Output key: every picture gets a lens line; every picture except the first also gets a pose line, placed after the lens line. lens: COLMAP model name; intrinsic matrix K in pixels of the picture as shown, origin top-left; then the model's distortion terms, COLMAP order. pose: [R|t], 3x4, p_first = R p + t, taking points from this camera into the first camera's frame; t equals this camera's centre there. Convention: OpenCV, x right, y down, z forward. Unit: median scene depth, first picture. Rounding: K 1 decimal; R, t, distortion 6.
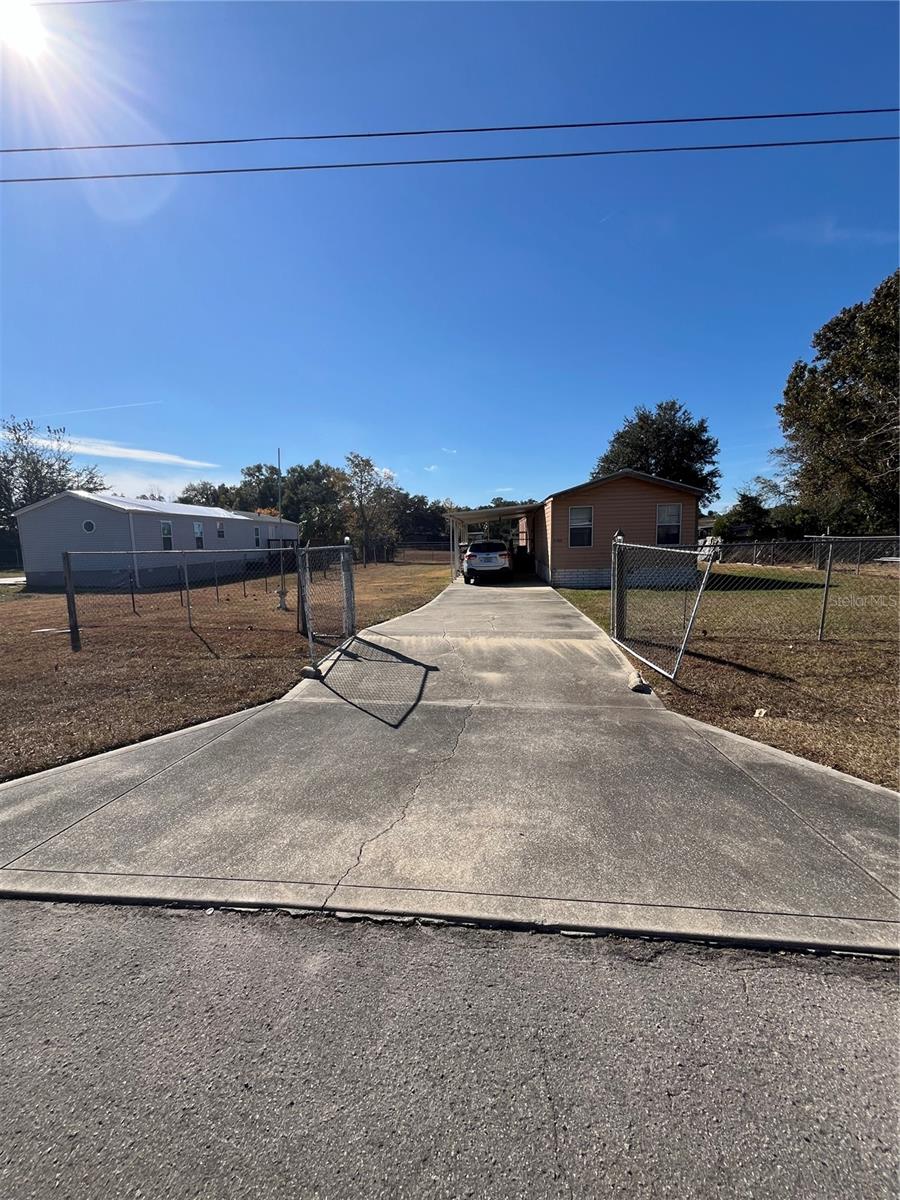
lens RADIAL K [[487.4, 0, 448.9], [0, 487.4, 597.9], [0, 0, 1]] dist [-0.003479, 0.000485]
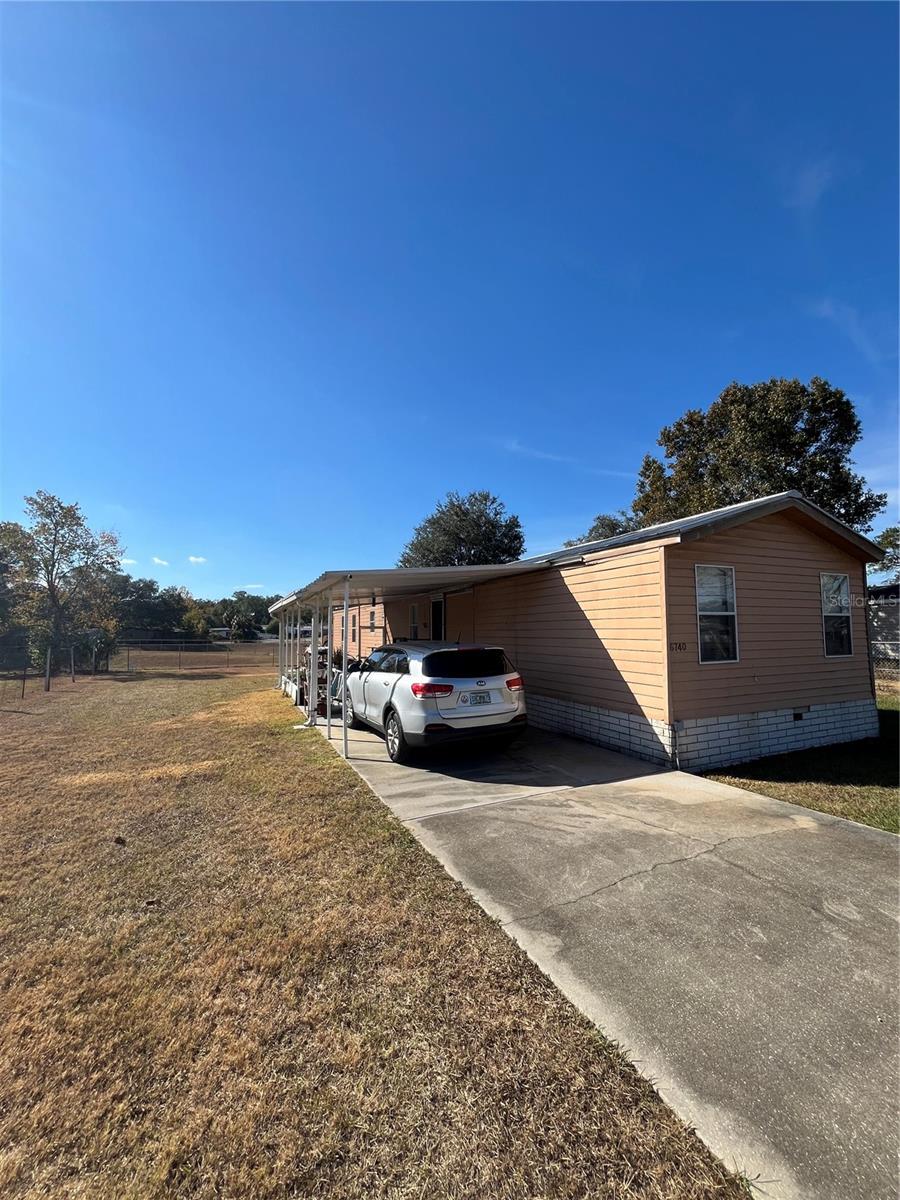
lens RADIAL K [[487.4, 0, 448.9], [0, 487.4, 597.9], [0, 0, 1]] dist [-0.003479, 0.000485]
pose [[0.870899, 0.051480, 0.488759, -0.070779], [0.047071, 0.981189, -0.187221, -0.049268], [-0.489203, 0.186056, 0.852094, 0.403484]]
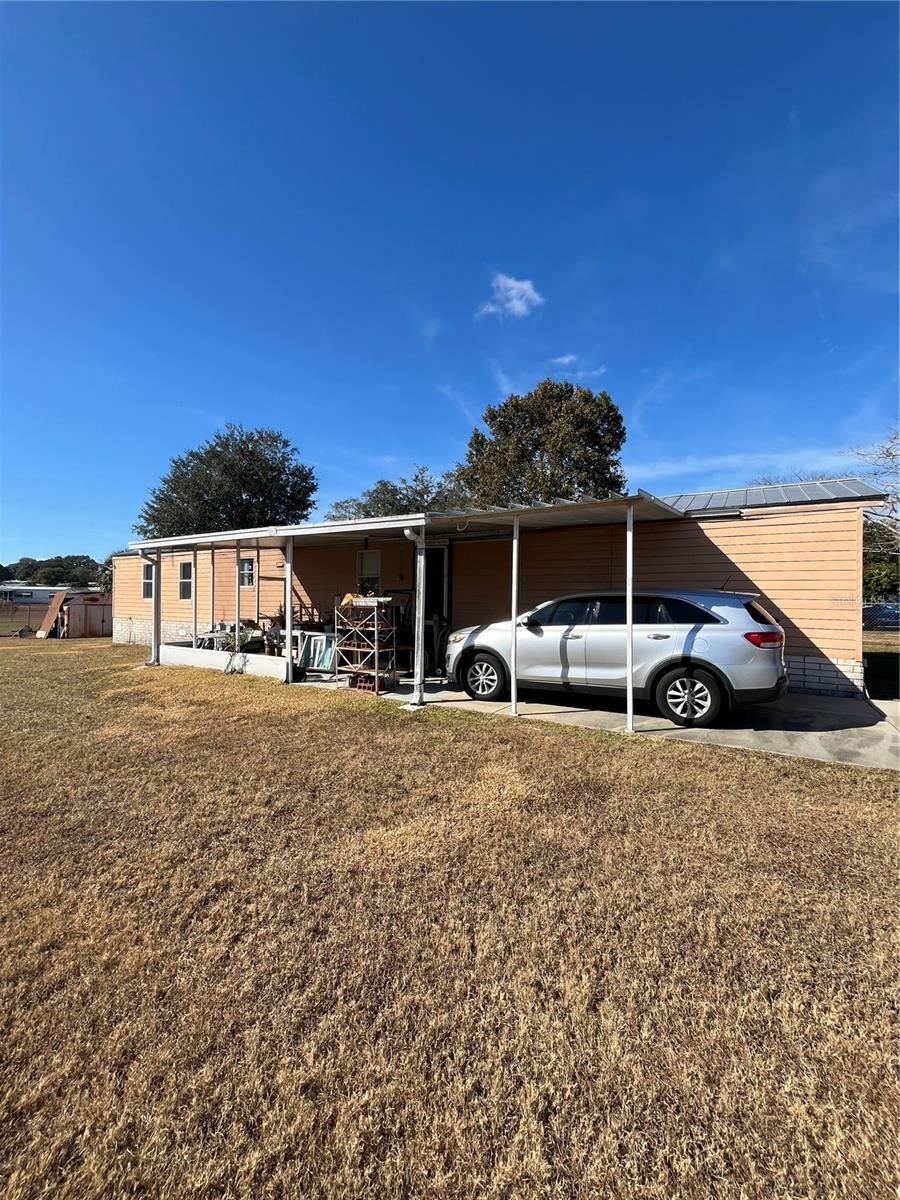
lens RADIAL K [[480.5, 0, 450.0], [0, 480.5, 600.0], [0, 0, 1]] dist [0.004653, 0.000288]
pose [[0.442260, 0.022505, 0.896604, -0.187053], [0.089644, 0.993570, -0.069157, -0.062710], [-0.892396, 0.110961, 0.437399, 0.612020]]
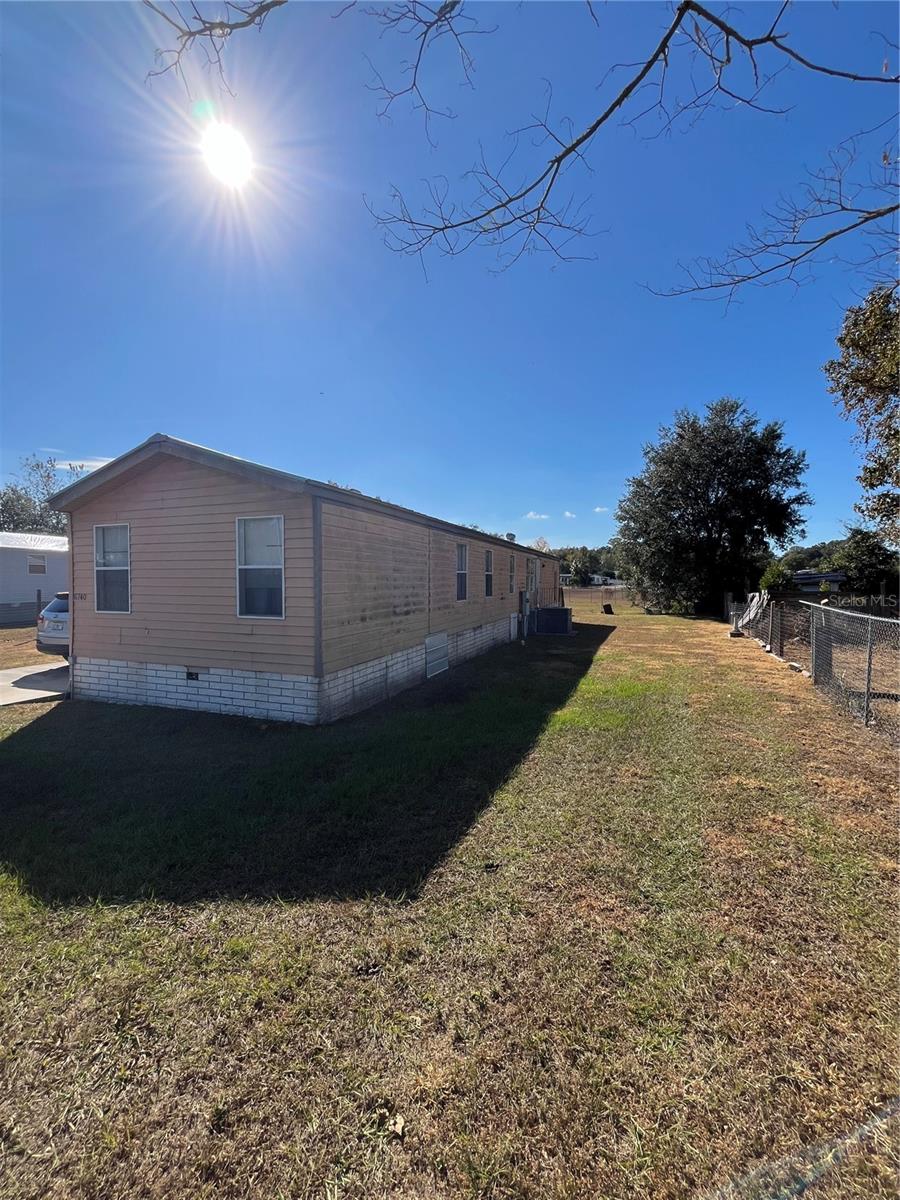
lens RADIAL K [[486.1, 0, 451.4], [0, 486.1, 585.7], [0, 0, 1]] dist [-0.001955, -0.000171]
pose [[0.967406, 0.030429, -0.251396, 0.367341], [-0.056771, 0.993546, -0.098204, -0.055095], [0.246785, 0.109275, 0.962889, 0.341506]]
